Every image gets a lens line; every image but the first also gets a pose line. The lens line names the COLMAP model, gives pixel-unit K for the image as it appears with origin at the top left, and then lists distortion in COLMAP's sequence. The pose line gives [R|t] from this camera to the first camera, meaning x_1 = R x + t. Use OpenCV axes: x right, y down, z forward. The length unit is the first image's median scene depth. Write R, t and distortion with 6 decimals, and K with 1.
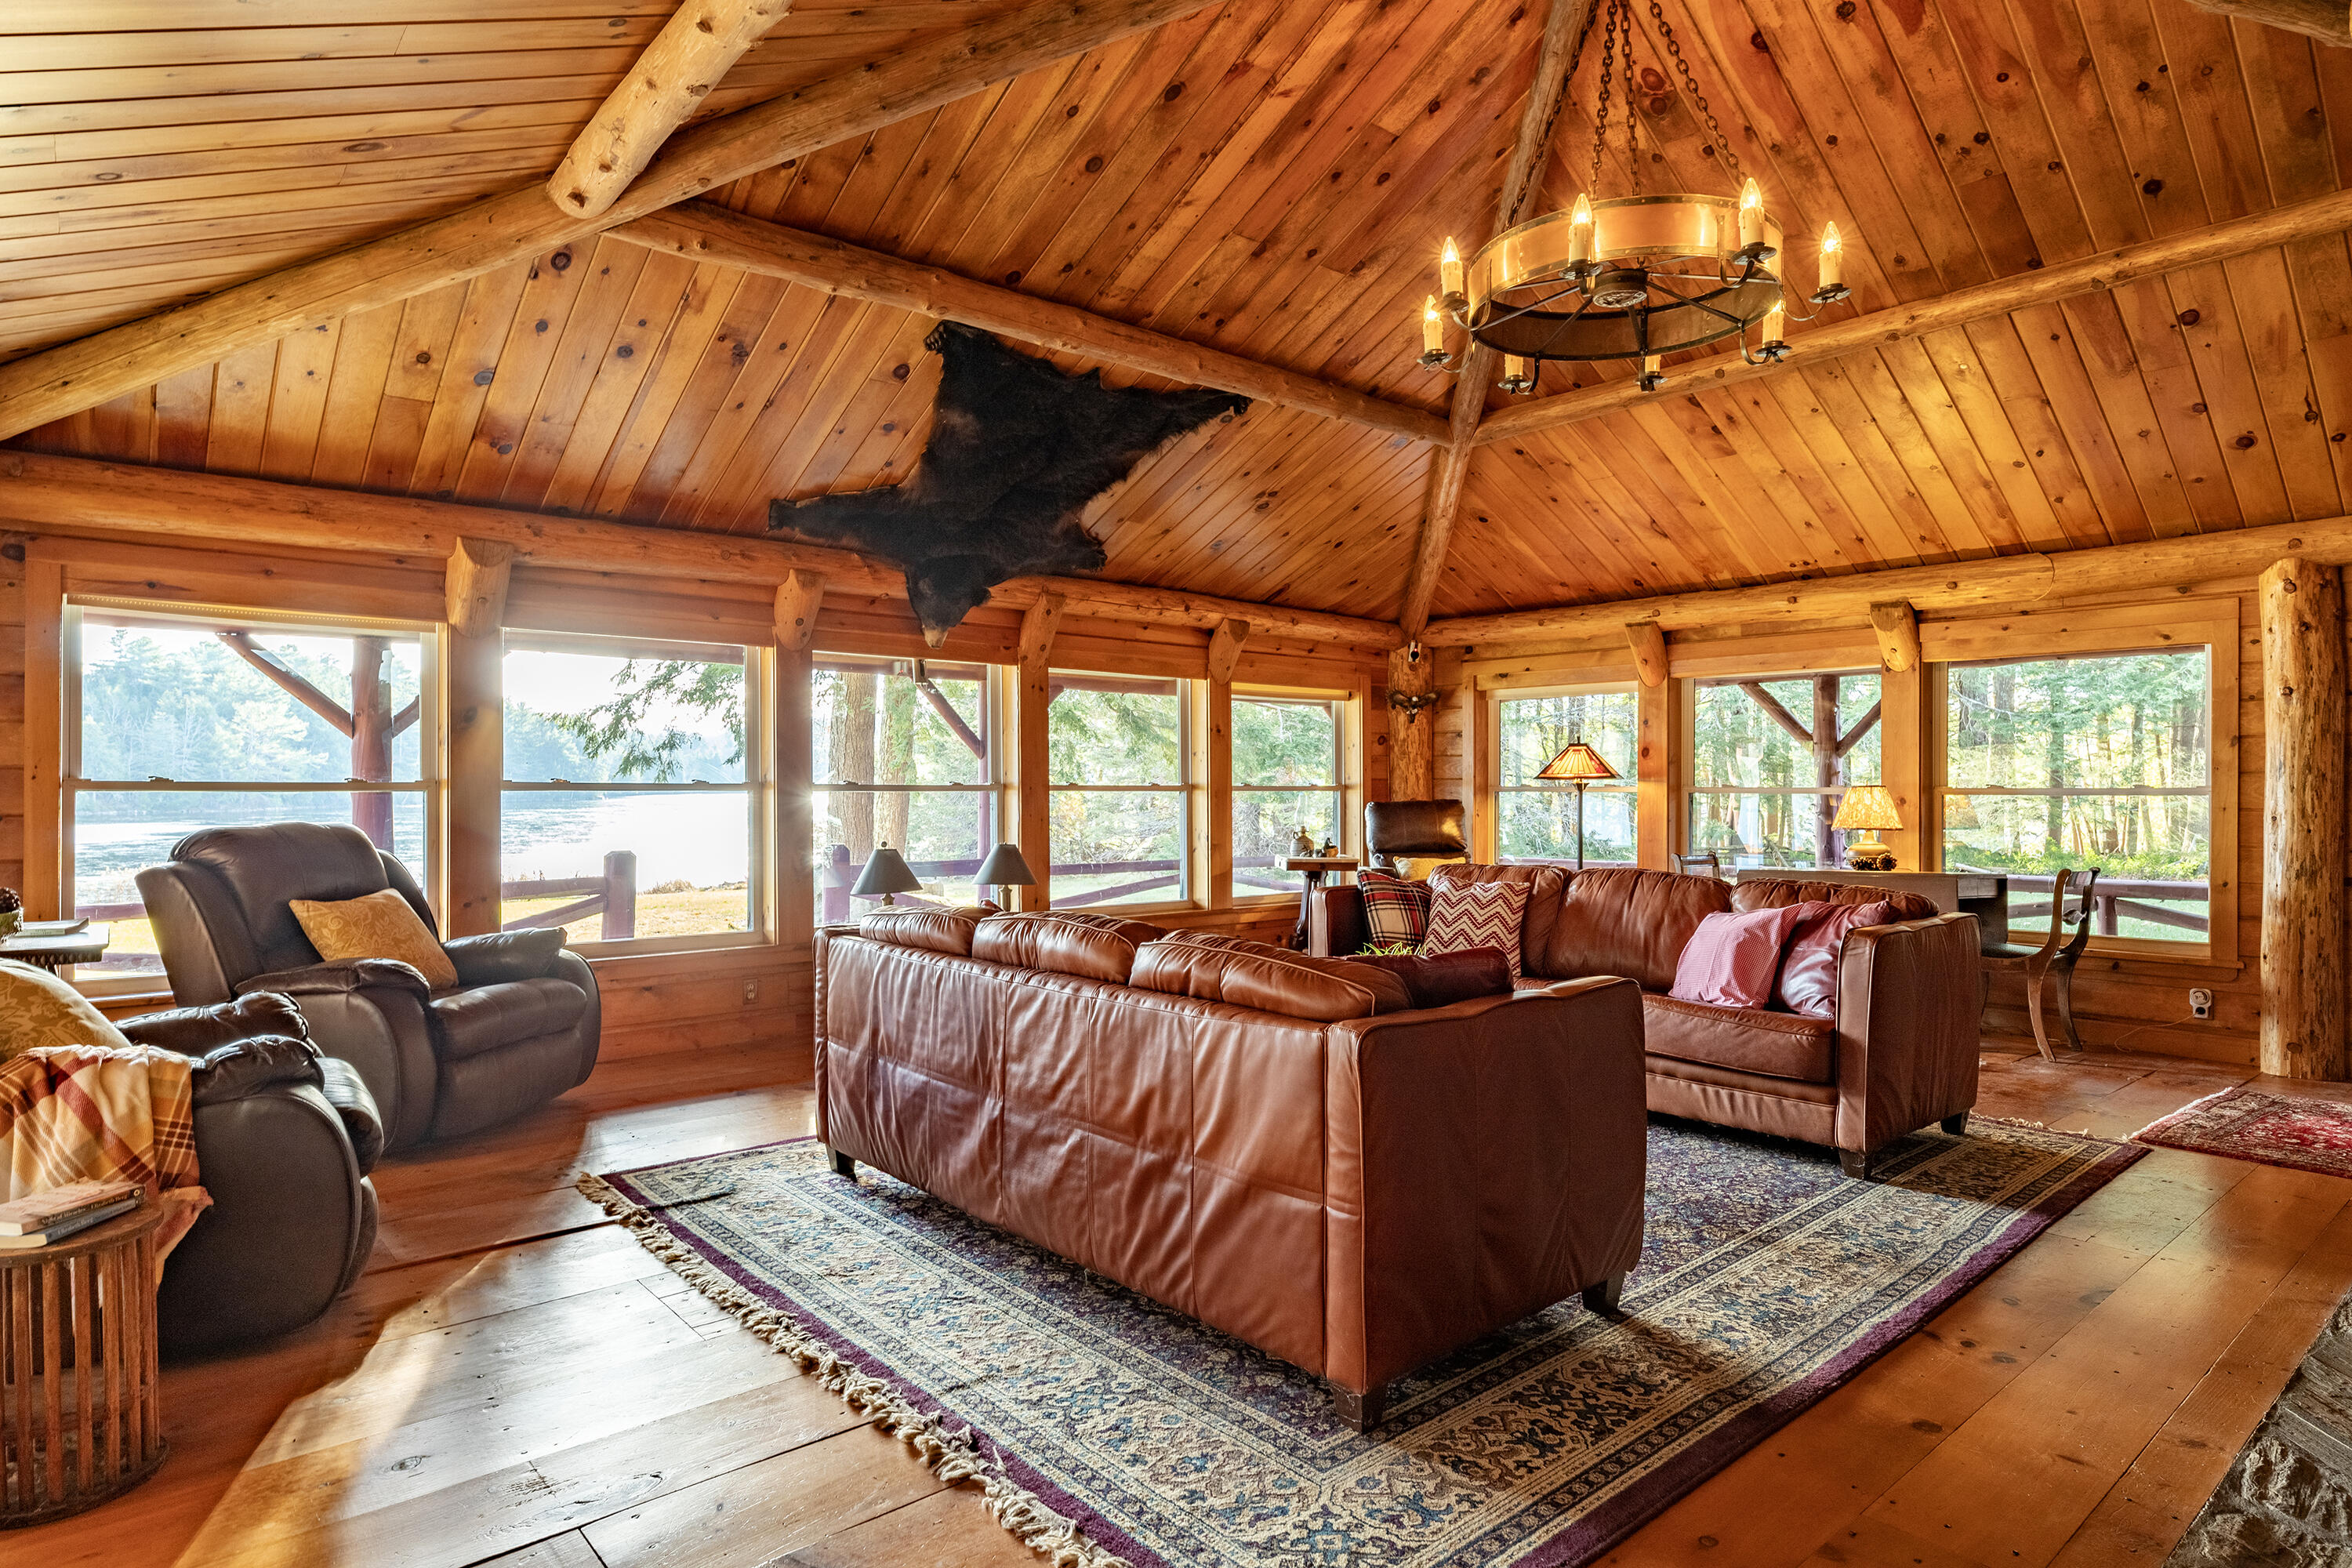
lens RADIAL K [[1308.6, 0, 1098.7], [0, 1308.6, 767.2], [0, 0, 1]] dist [-0.013379, 0.000472]
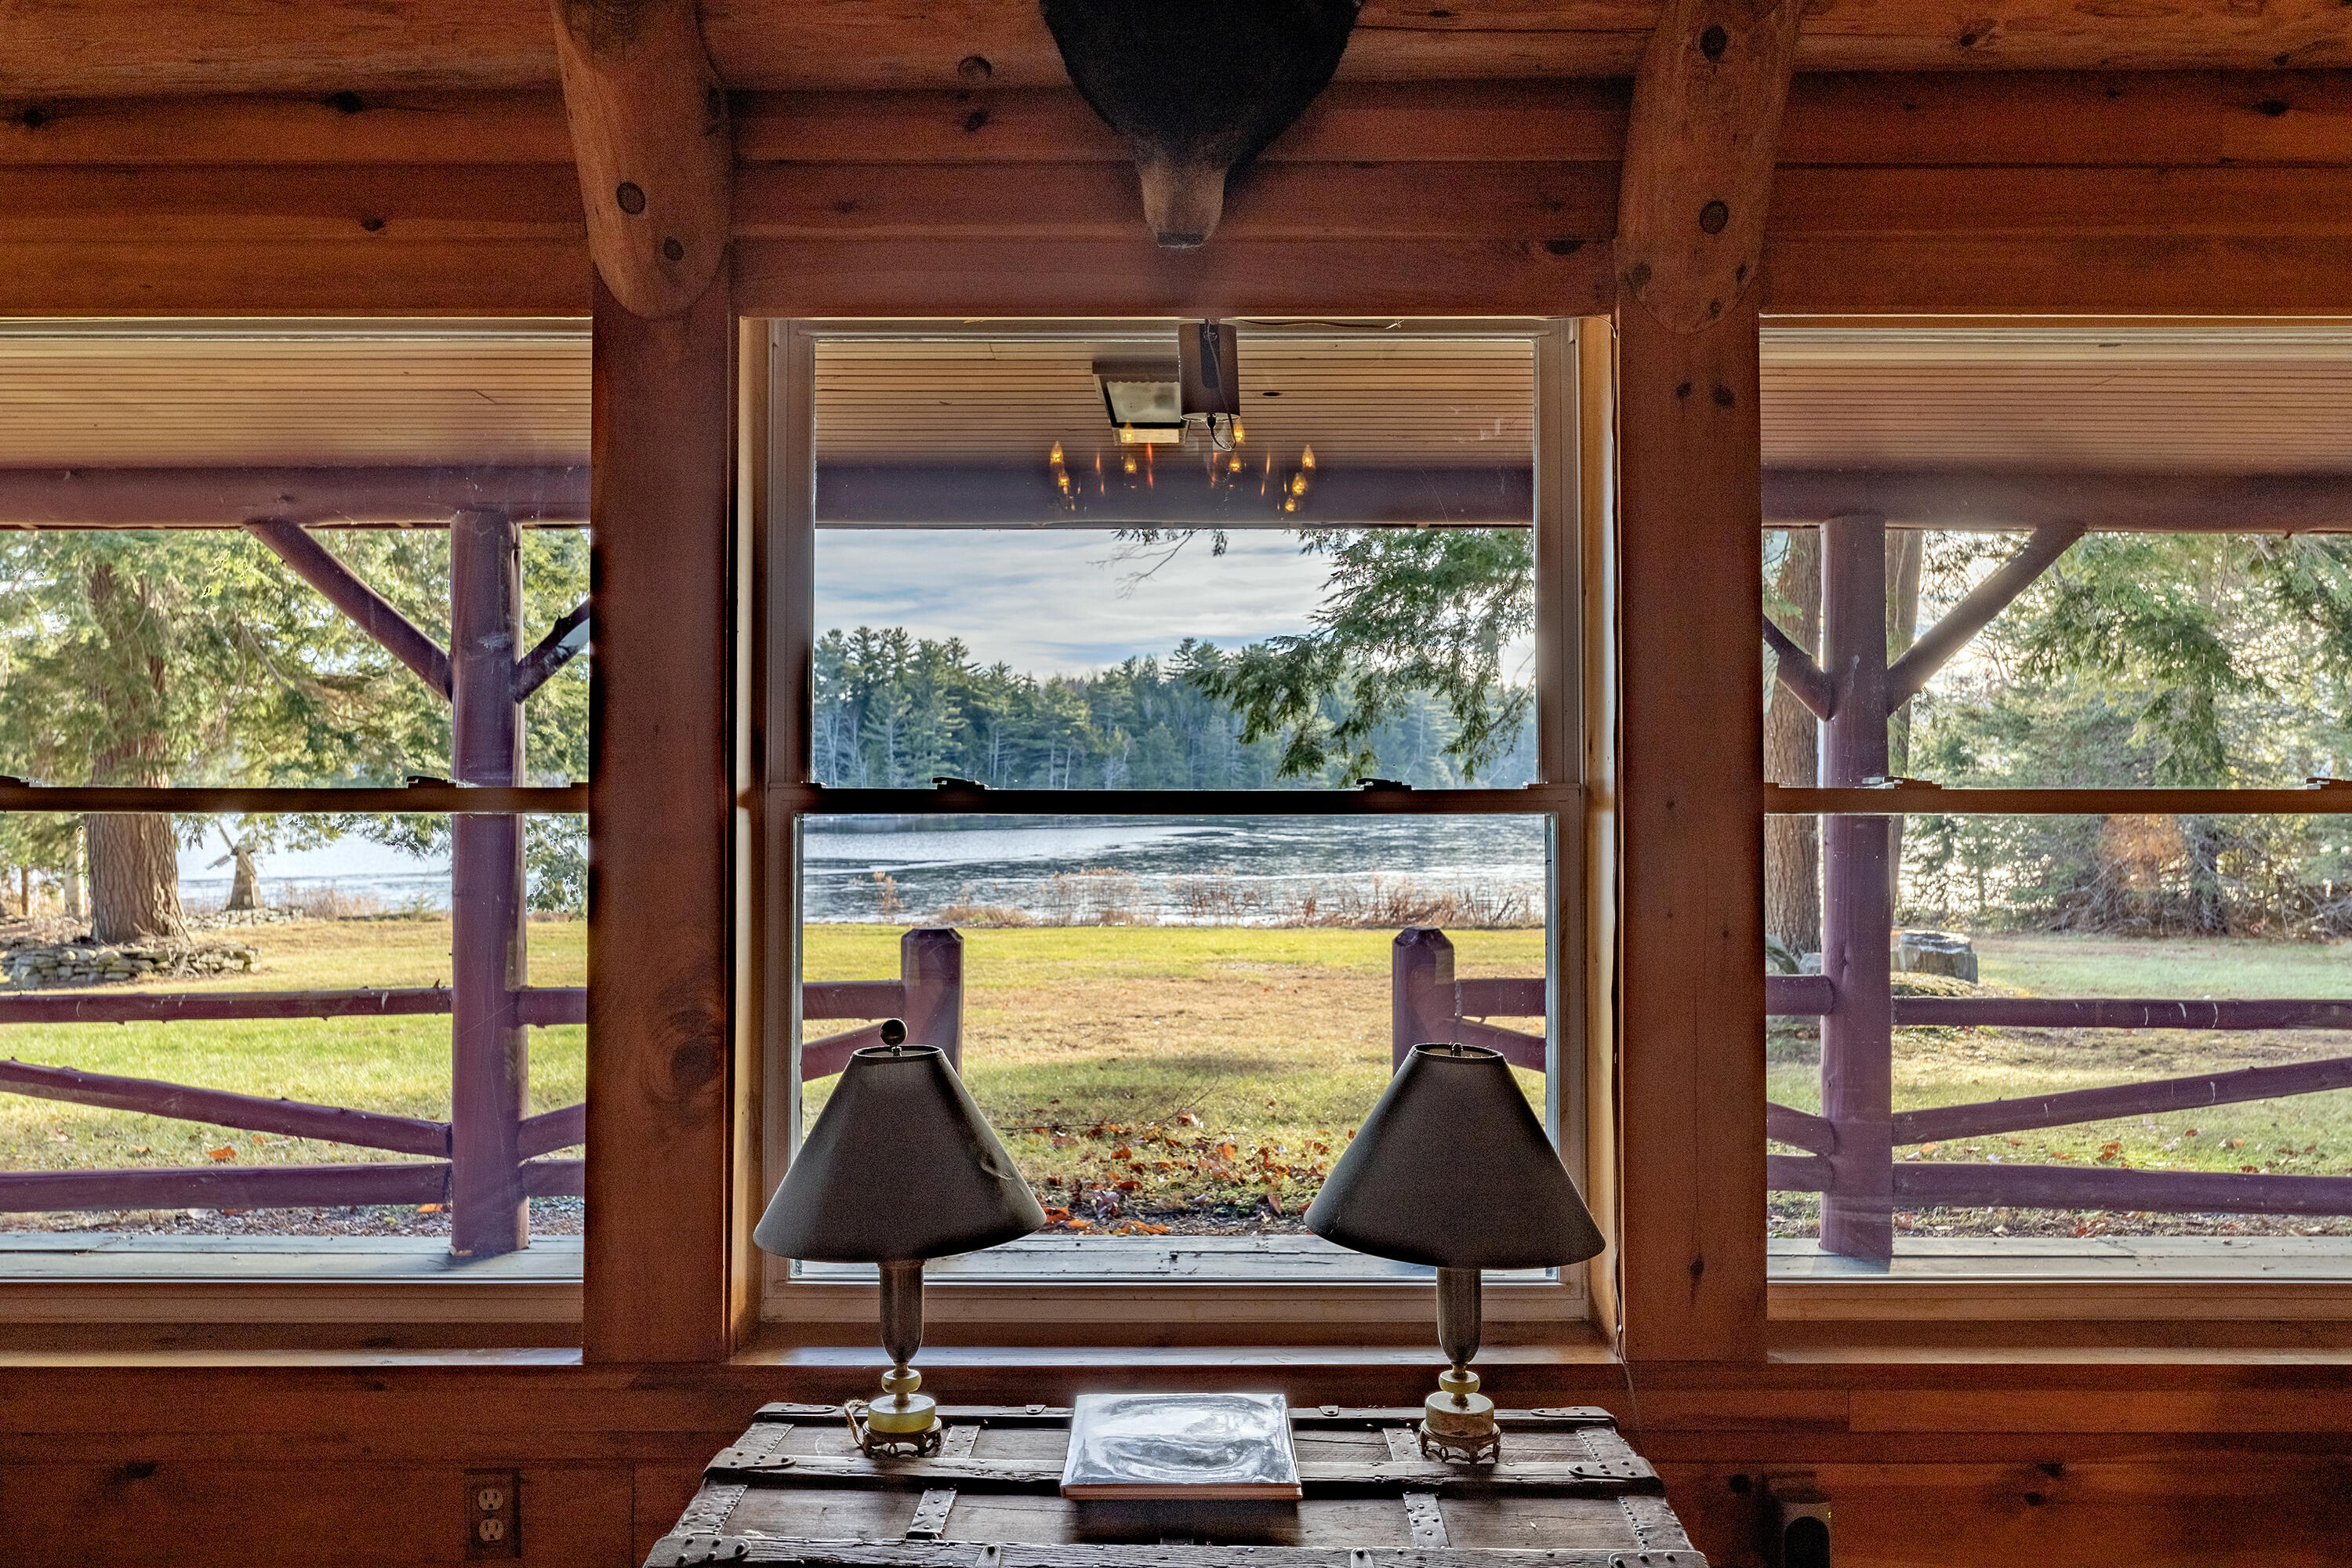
lens RADIAL K [[1542.0, 0, 1162.9], [0, 1542.0, 760.5], [0, 0, 1]] dist [-0.022104, 0.000781]
pose [[0.785333, -0.014823, -0.618896, 0.077336], [0.014567, 0.999879, -0.005463, 0.013463], [0.618902, -0.004726, 0.785454, 1.075069]]
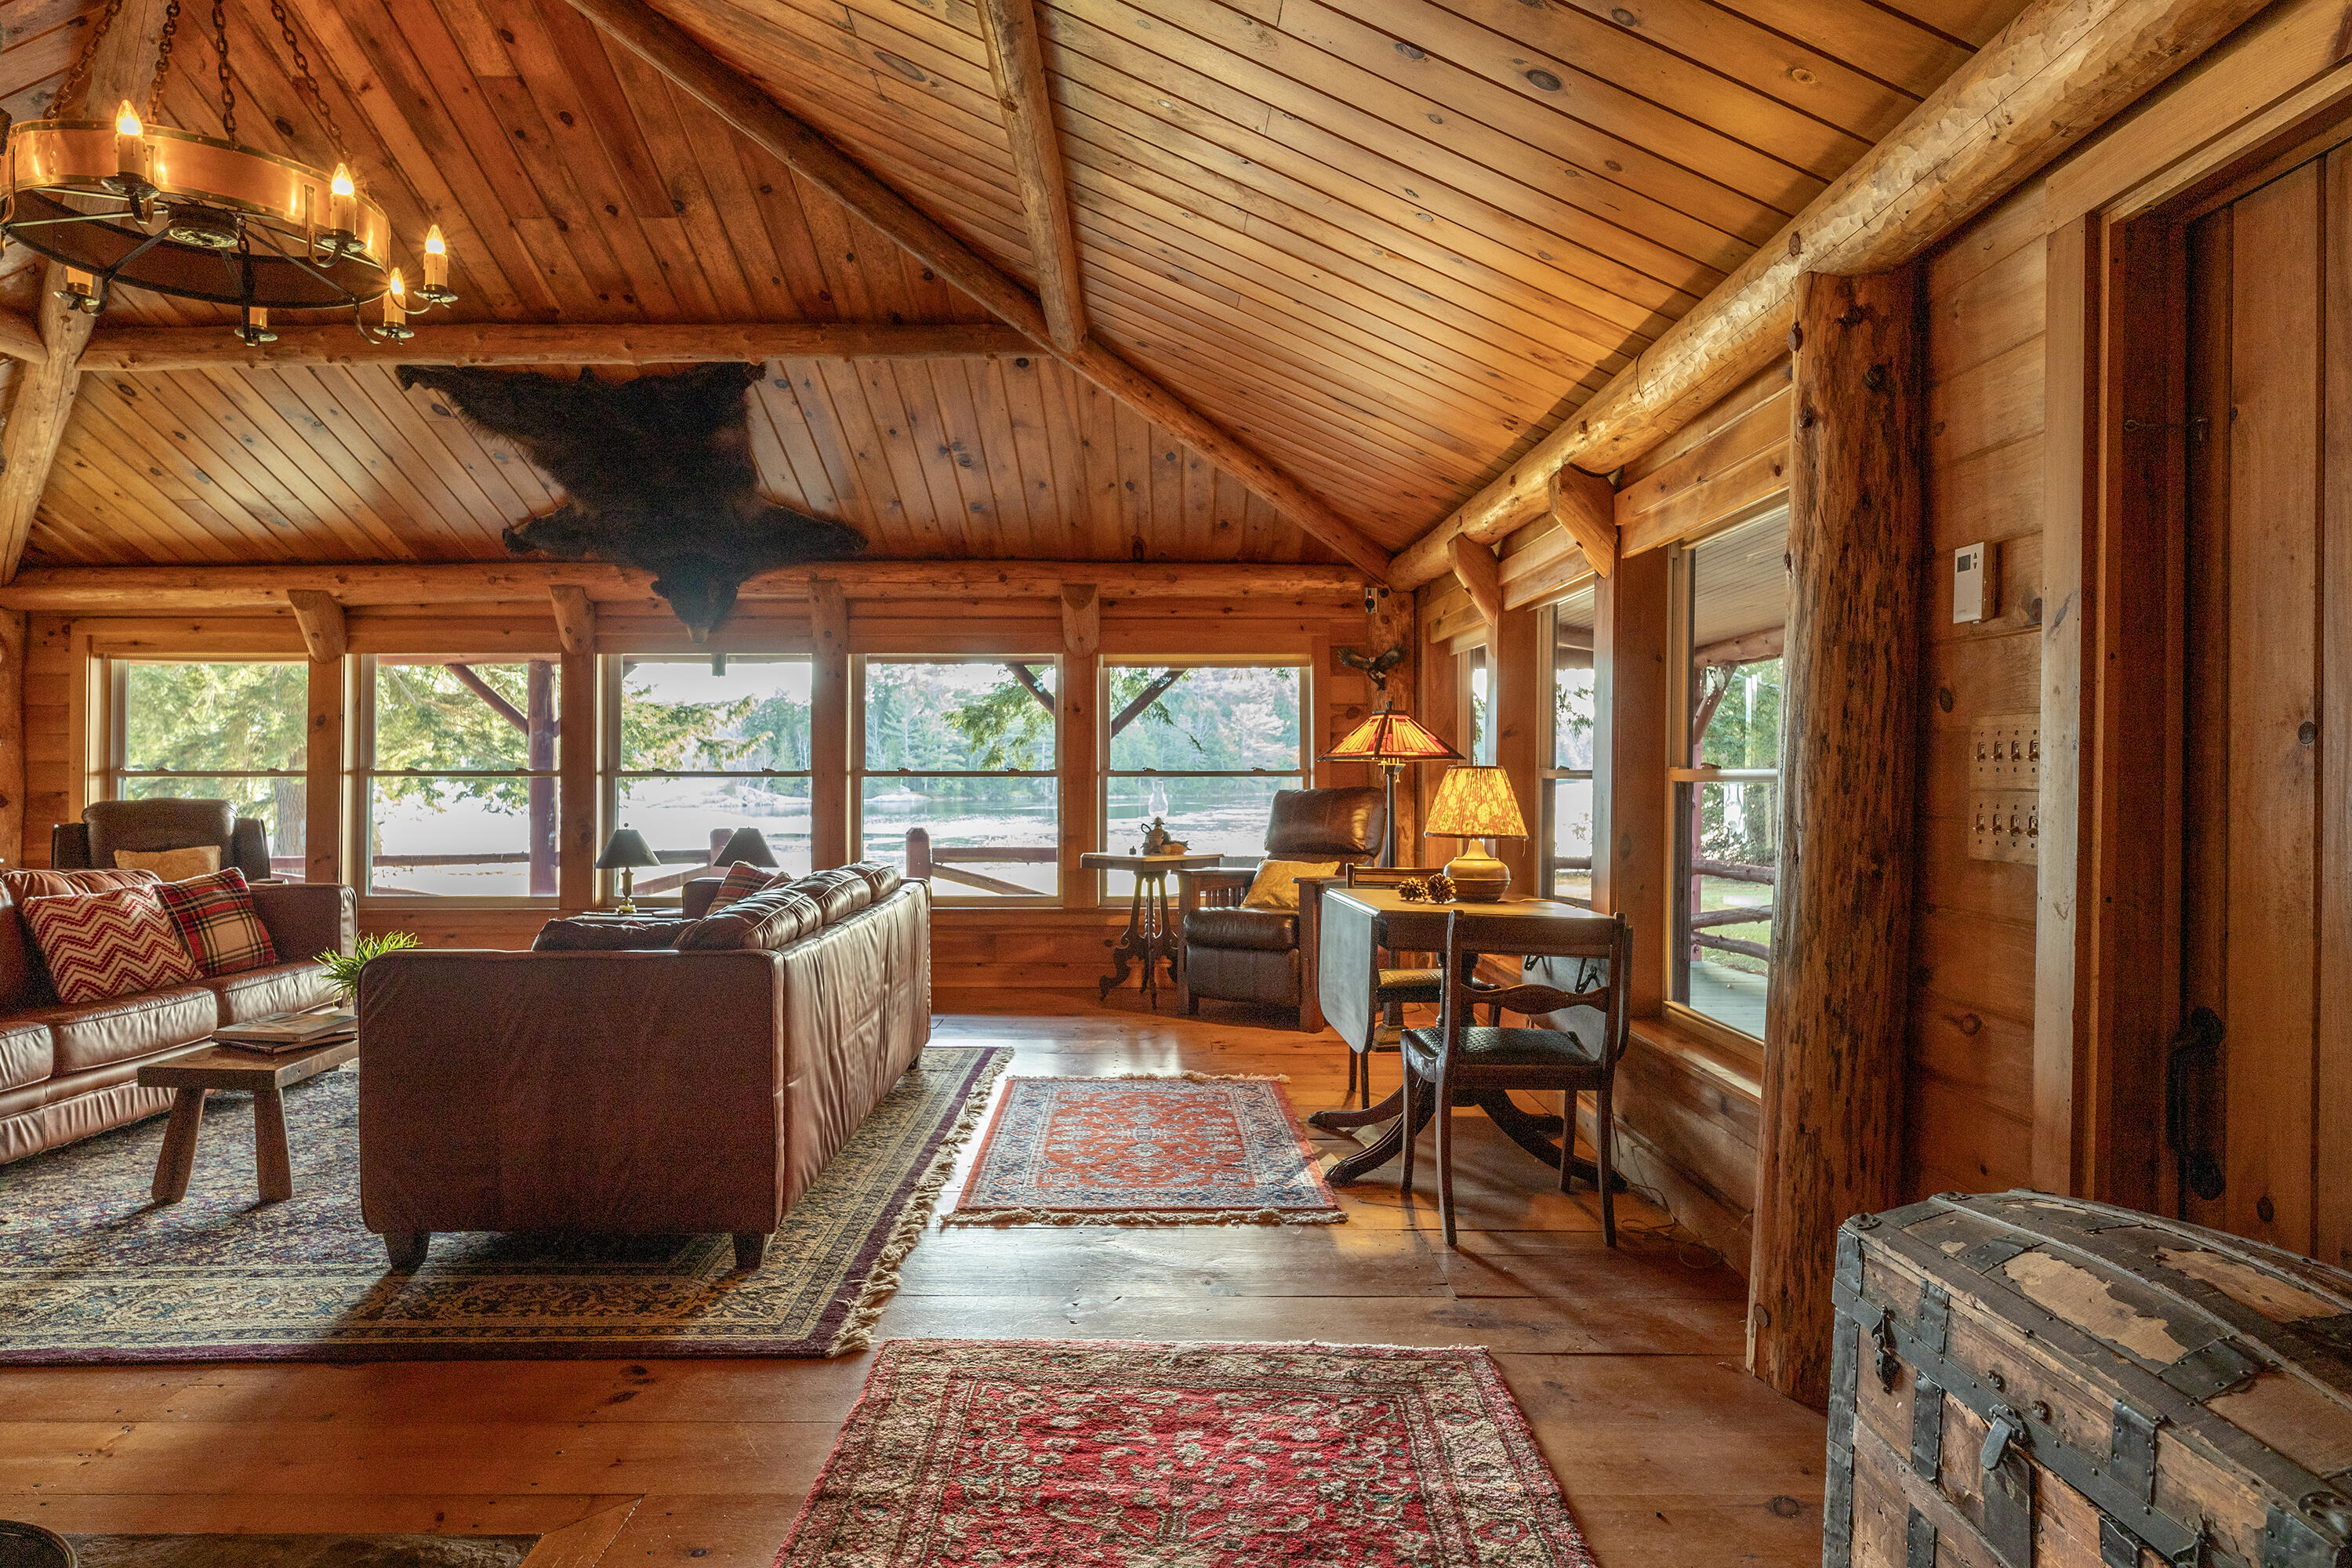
lens RADIAL K [[1308.6, 0, 1136.0], [0, 1308.6, 787.3], [0, 0, 1]] dist [-0.013379, 0.000472]
pose [[0.783811, 0.003021, -0.620992, 1.154786], [0.012307, 0.999716, 0.020398, 0.012035], [0.620877, -0.023630, 0.783552, 0.538300]]
